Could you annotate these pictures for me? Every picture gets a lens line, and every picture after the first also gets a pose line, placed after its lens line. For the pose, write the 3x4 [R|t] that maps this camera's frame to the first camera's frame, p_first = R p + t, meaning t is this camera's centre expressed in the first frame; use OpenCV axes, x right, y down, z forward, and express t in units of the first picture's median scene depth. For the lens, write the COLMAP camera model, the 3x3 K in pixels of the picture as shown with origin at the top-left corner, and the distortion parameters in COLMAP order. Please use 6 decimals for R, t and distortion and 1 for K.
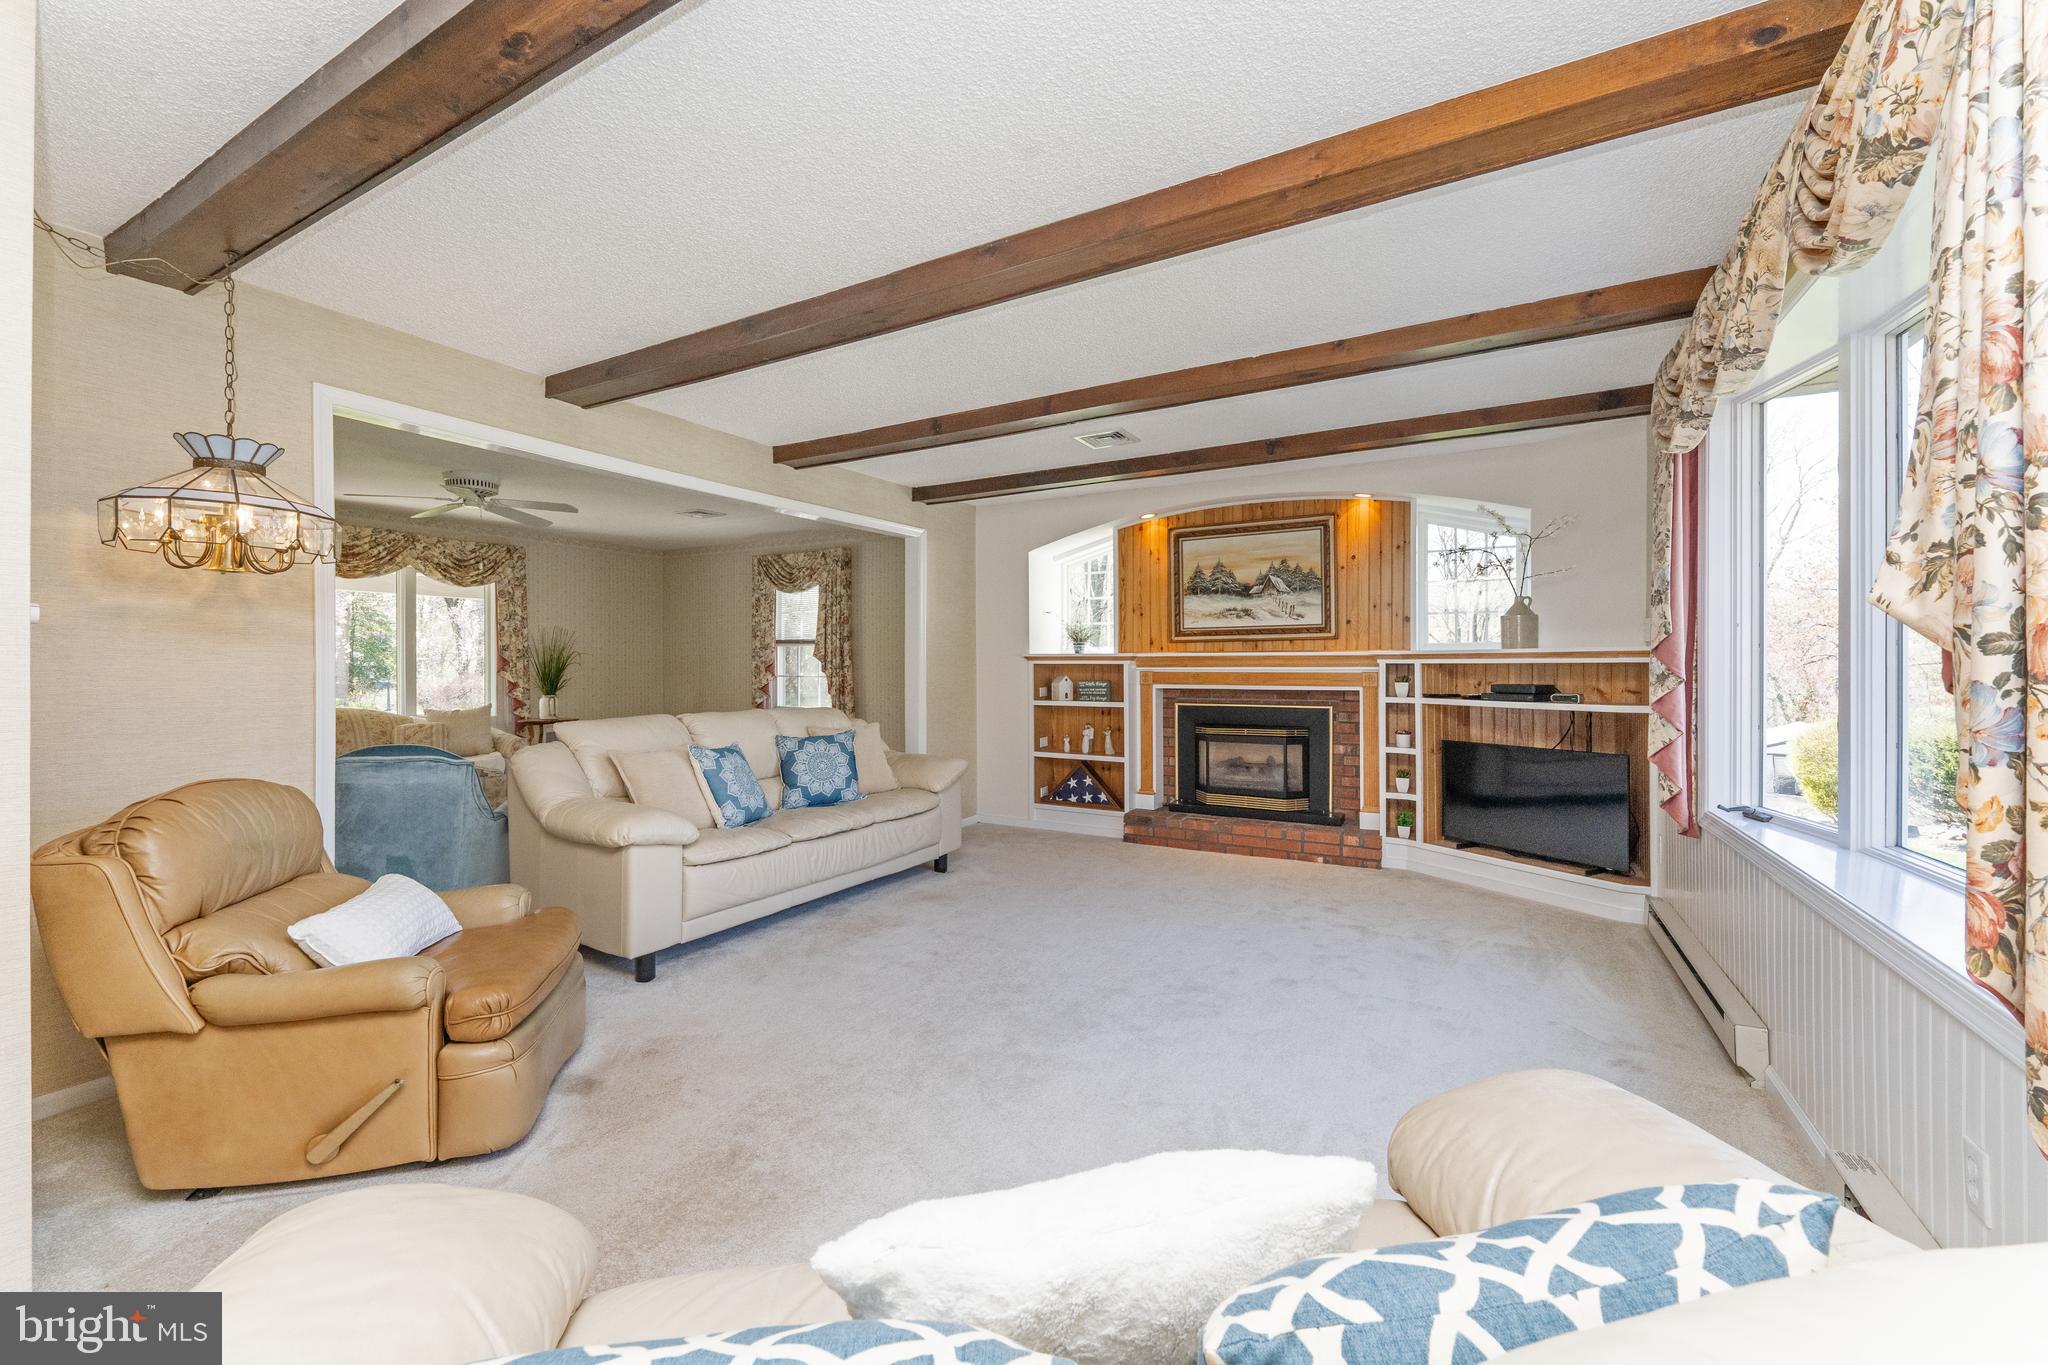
lens RADIAL K [[818.3, 0, 1020.2], [0, 818.3, 666.7], [0, 0, 1]] dist [-0.000430, -0.000266]
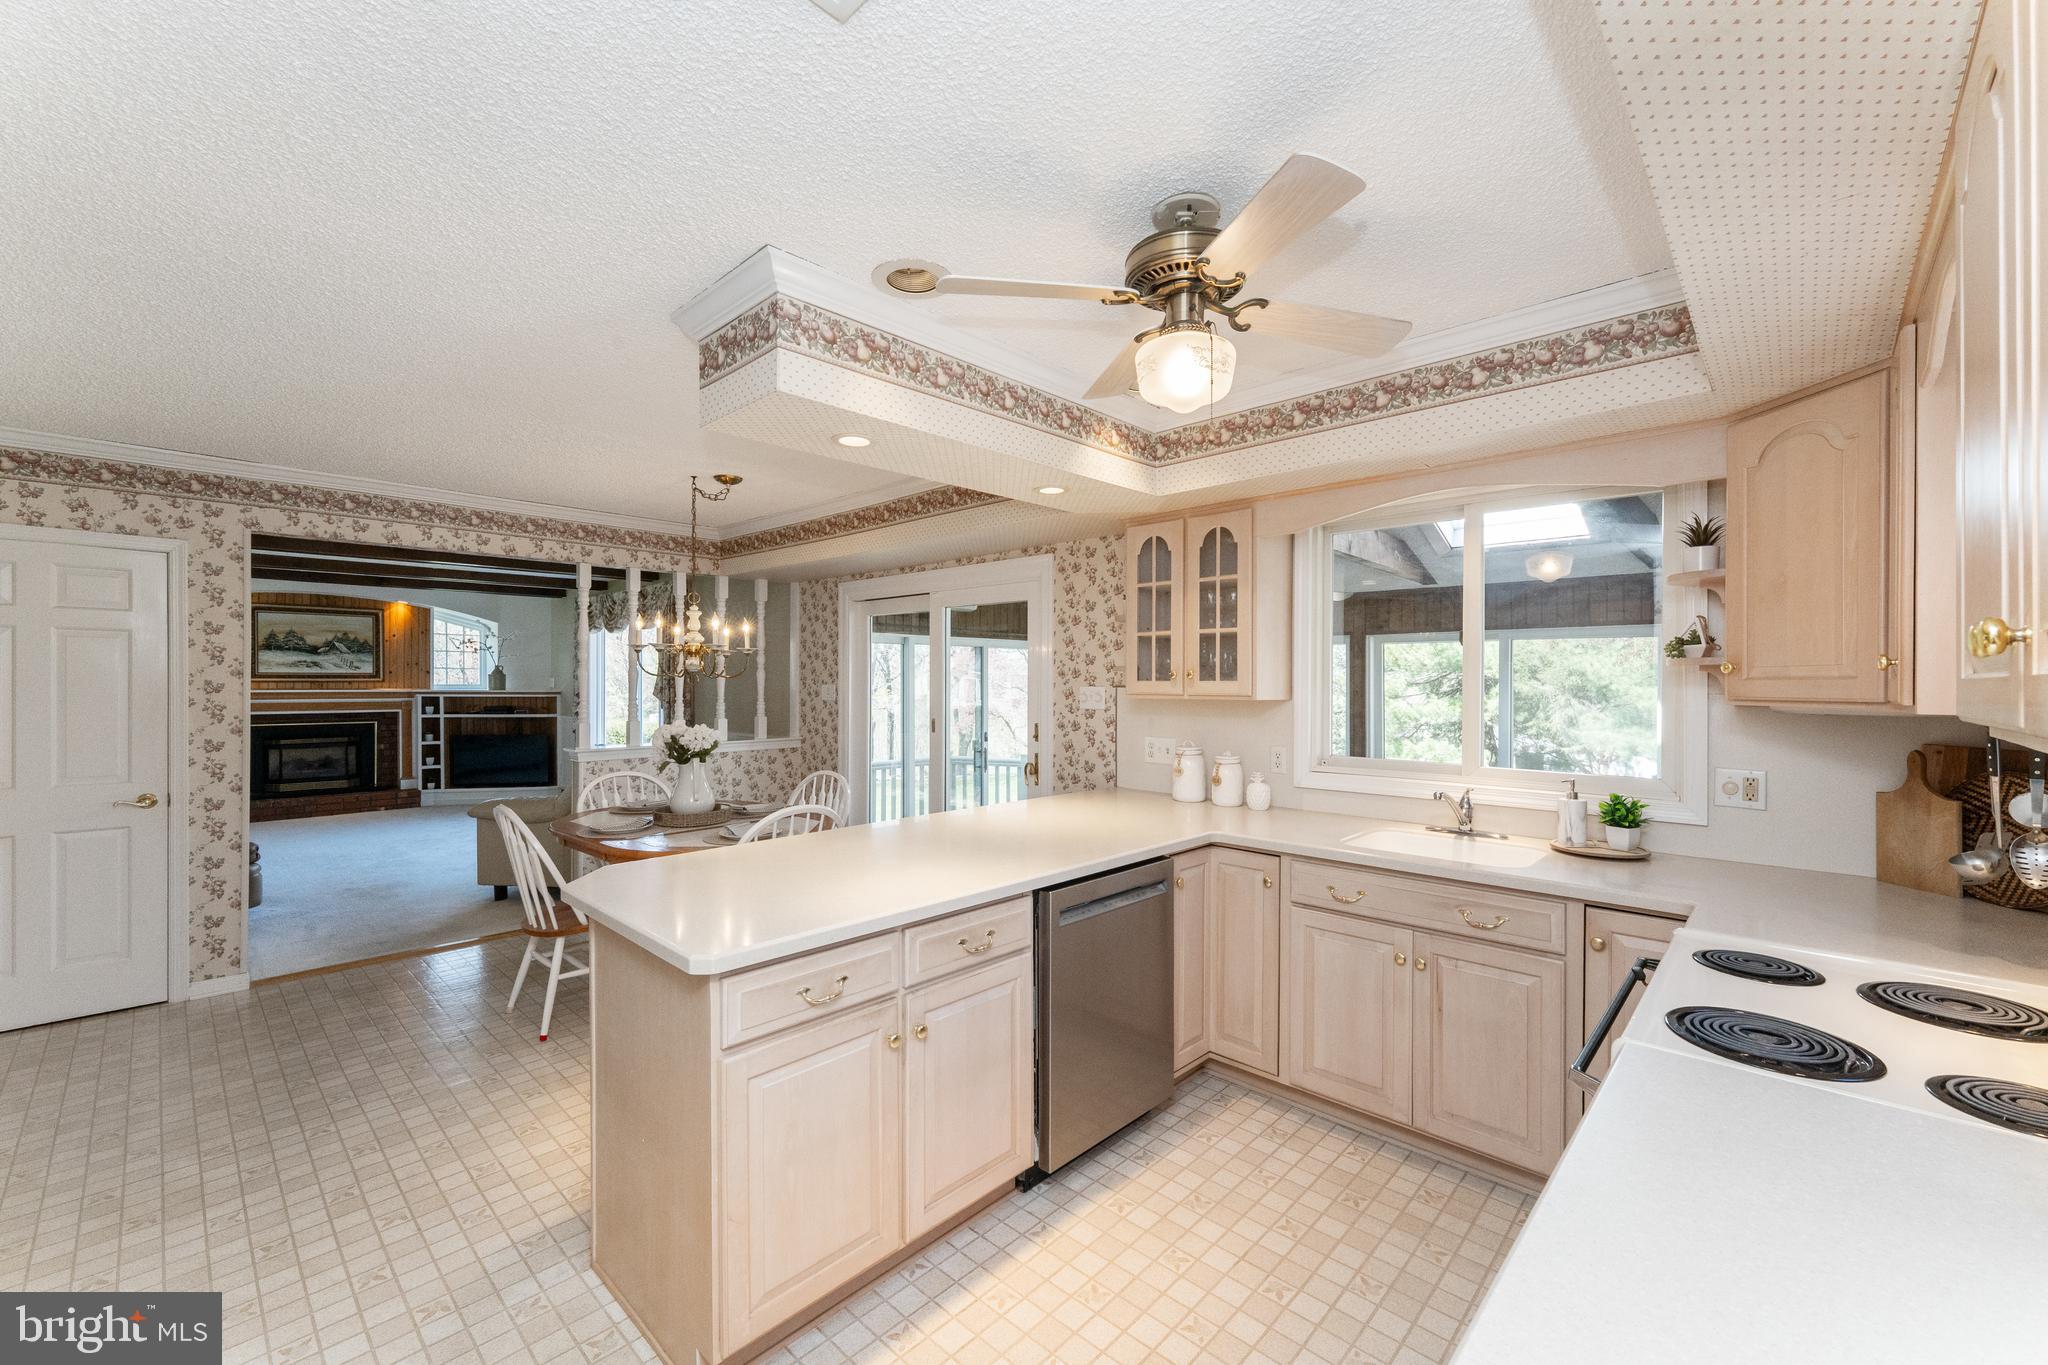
lens RADIAL K [[818.3, 0, 1018.2], [0, 818.3, 686.6], [0, 0, 1]] dist [-0.000430, -0.000266]
pose [[0.243344, -0.003510, 0.969934, -0.931782], [-0.005329, 0.999974, 0.004956, -0.039125], [-0.969925, -0.006374, 0.243319, -0.695033]]
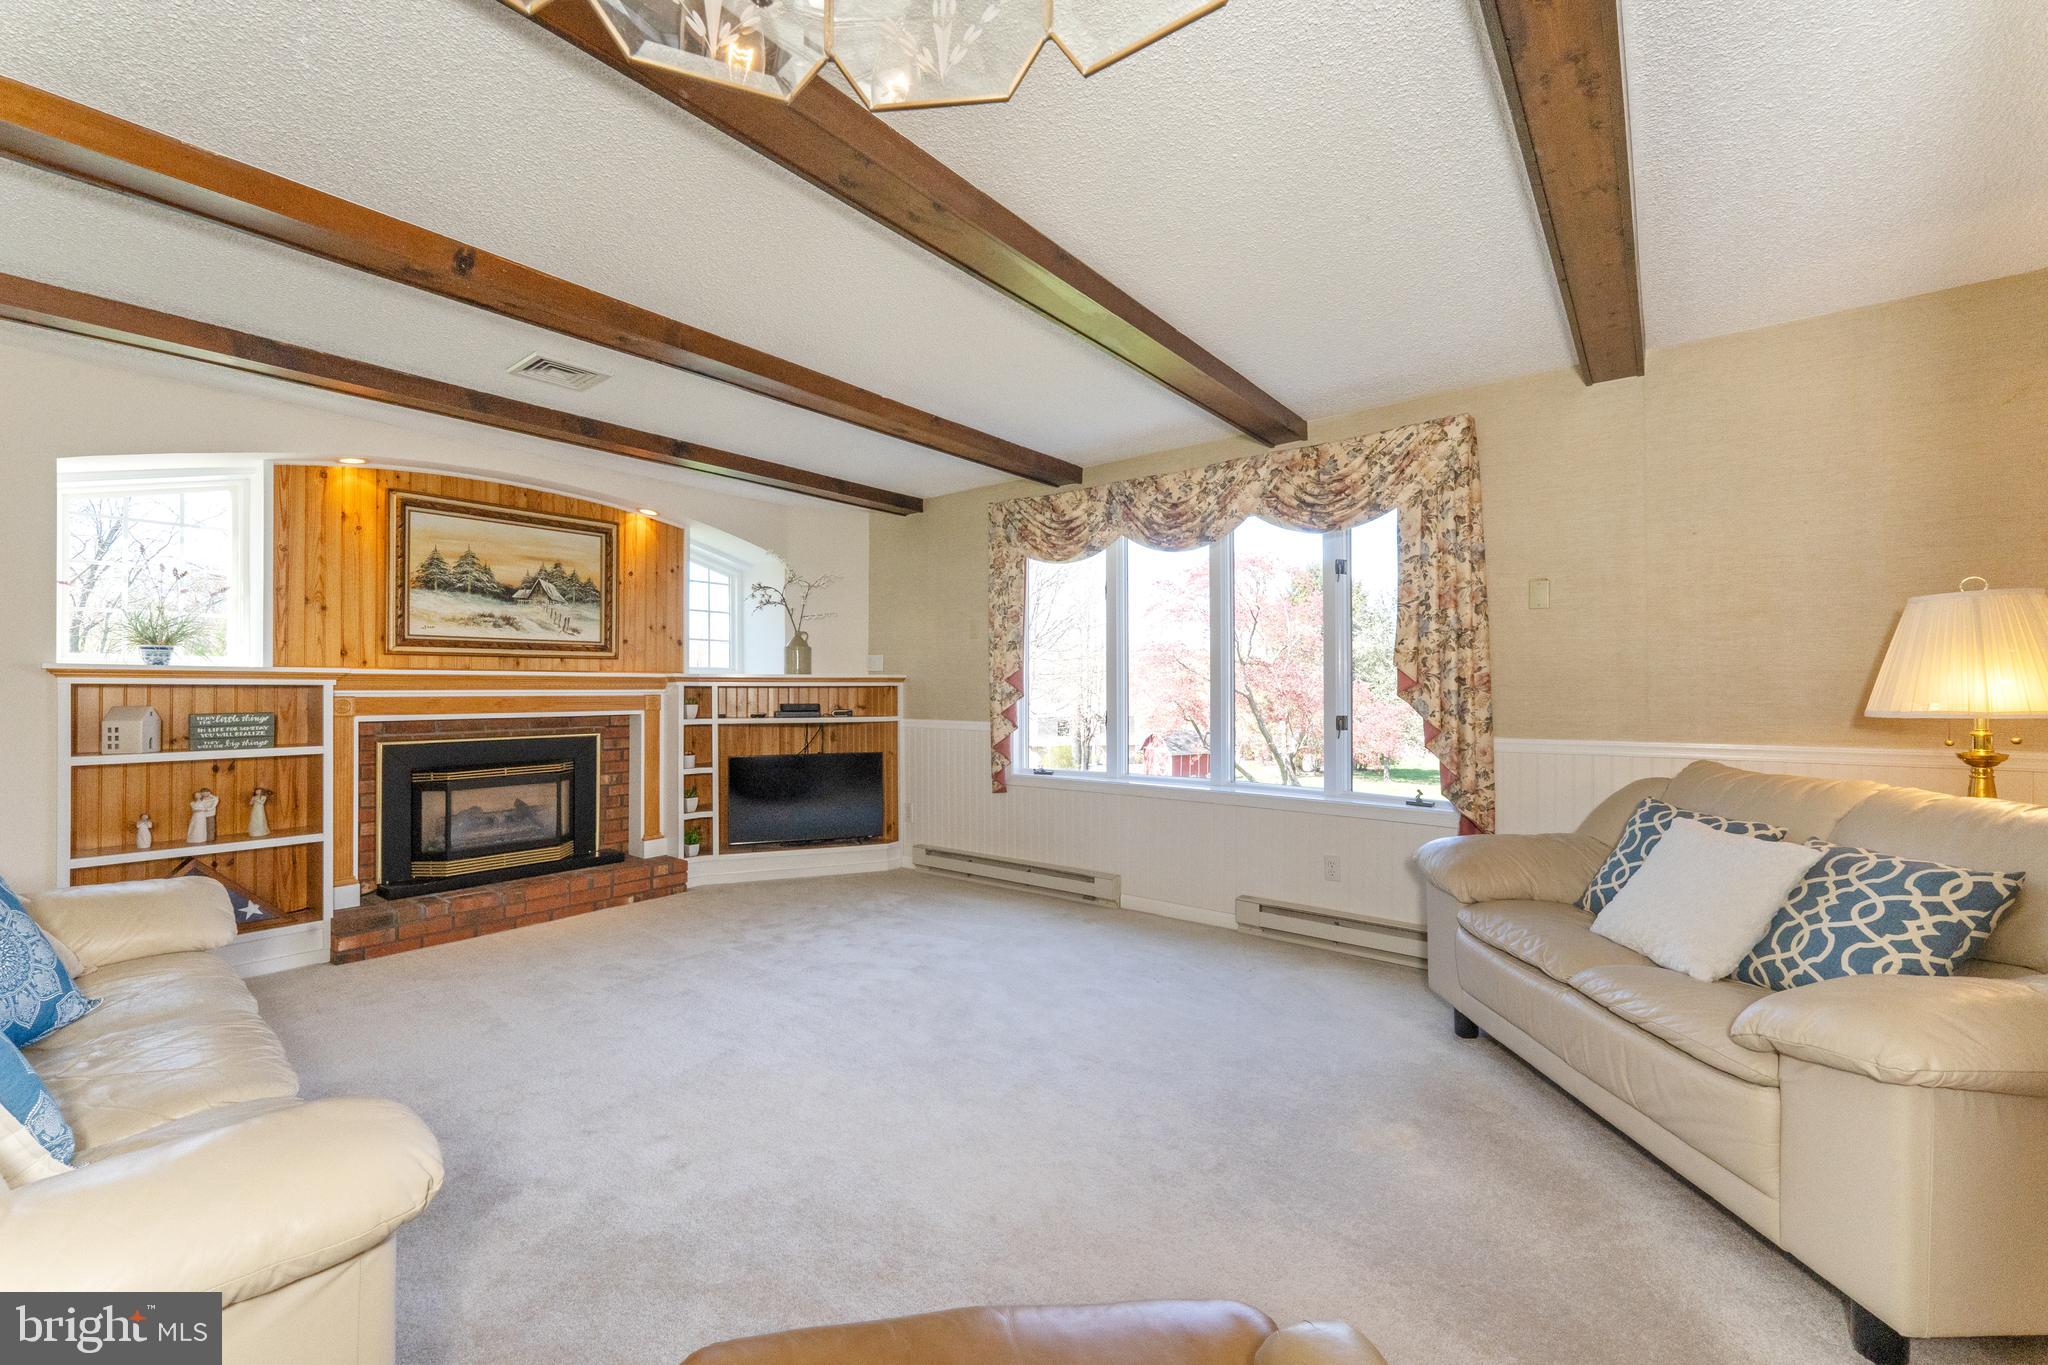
lens RADIAL K [[818.3, 0, 1017.1], [0, 818.3, 680.5], [0, 0, 1]] dist [-0.000430, -0.000266]
pose [[0.151104, 0.011617, 0.988450, -0.444444], [0.000727, 0.999929, -0.011863, 0.001158], [-0.988518, 0.002511, 0.151085, 0.402085]]
